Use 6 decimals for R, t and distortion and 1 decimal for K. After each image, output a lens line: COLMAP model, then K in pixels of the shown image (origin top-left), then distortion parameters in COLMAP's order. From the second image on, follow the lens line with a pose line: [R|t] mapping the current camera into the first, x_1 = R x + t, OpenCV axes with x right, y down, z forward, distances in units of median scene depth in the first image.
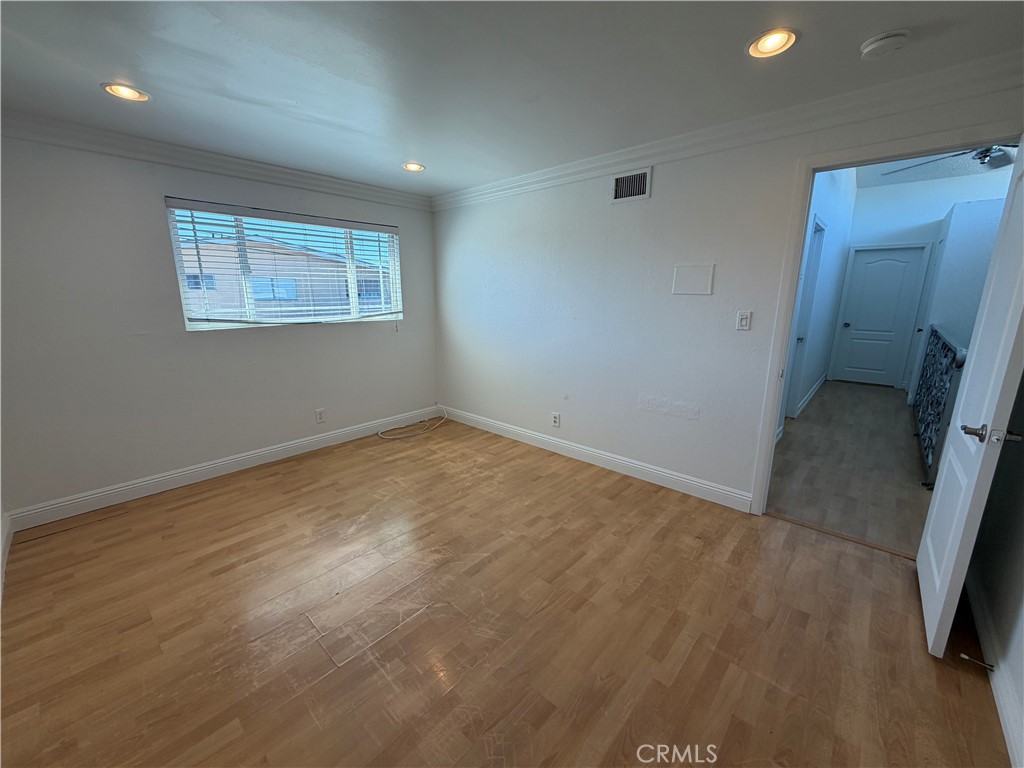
lens RADIAL K [[407.3, 0, 514.0], [0, 407.3, 388.3], [0, 0, 1]] dist [-0.000471, 0.000504]
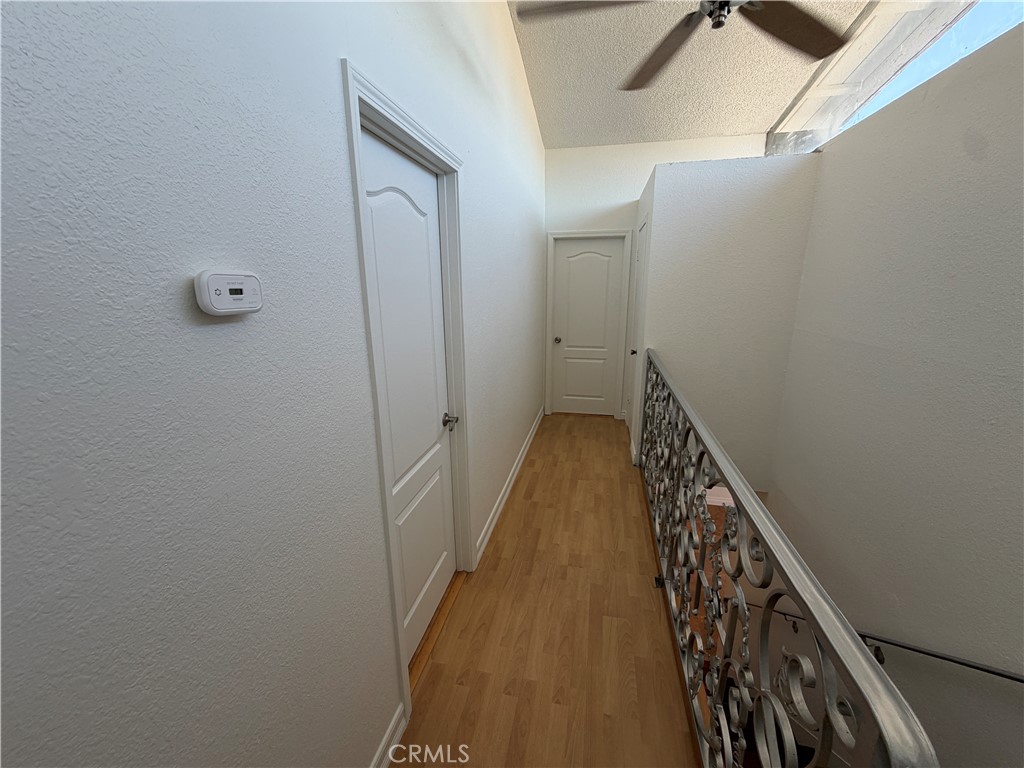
lens RADIAL K [[407.3, 0, 511.2], [0, 407.3, 380.8], [0, 0, 1]] dist [-0.000471, 0.000504]
pose [[0.869266, -0.132002, 0.476396, 0.446889], [0.125095, 0.991061, 0.046352, -0.148673], [-0.478256, 0.019302, 0.878008, 0.459624]]
